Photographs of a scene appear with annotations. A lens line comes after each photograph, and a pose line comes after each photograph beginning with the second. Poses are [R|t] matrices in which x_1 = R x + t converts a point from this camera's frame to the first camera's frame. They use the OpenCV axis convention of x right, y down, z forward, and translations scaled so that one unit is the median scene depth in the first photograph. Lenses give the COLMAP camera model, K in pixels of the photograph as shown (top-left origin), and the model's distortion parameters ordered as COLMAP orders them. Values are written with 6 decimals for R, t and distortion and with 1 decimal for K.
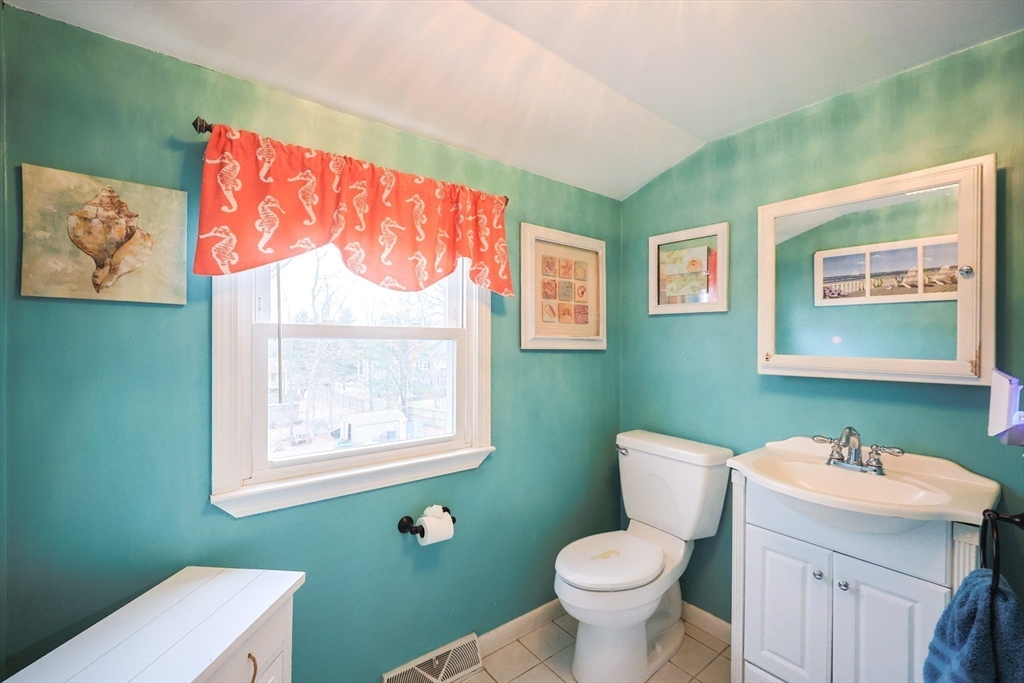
lens RADIAL K [[437.3, 0, 511.8], [0, 437.3, 341.8], [0, 0, 1]] dist [0.002733, -0.000543]
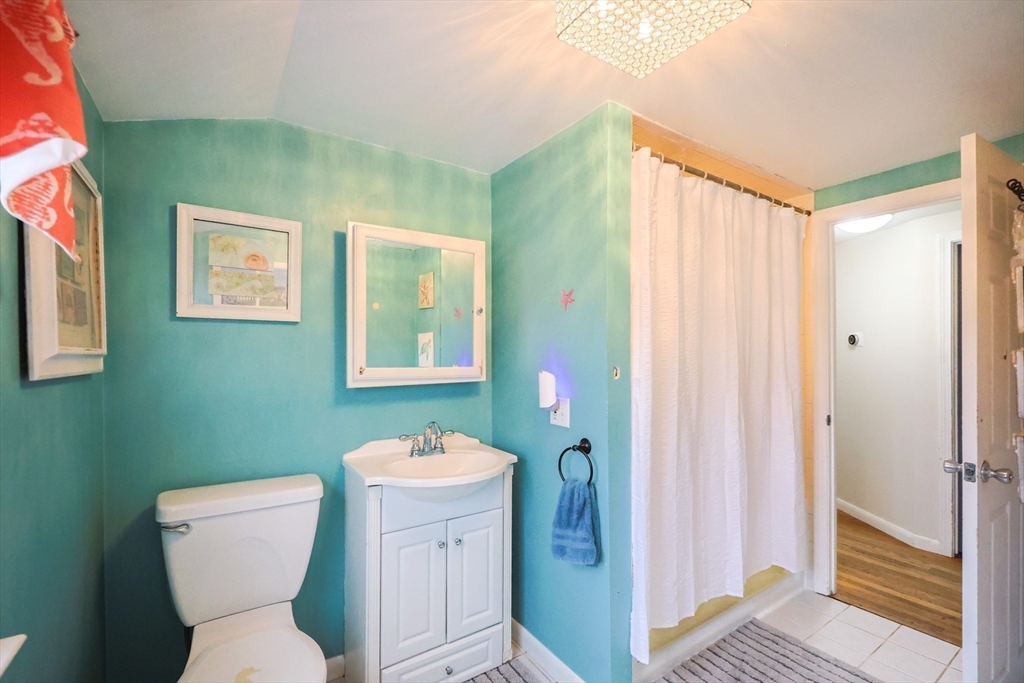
lens RADIAL K [[437.3, 0, 511.4], [0, 437.3, 350.0], [0, 0, 1]] dist [0.002733, -0.000543]
pose [[0.095986, -0.003431, 0.995377, -0.435791], [0.000414, 0.999994, 0.003407, -0.018199], [-0.995383, 0.000085, 0.095987, 0.586199]]
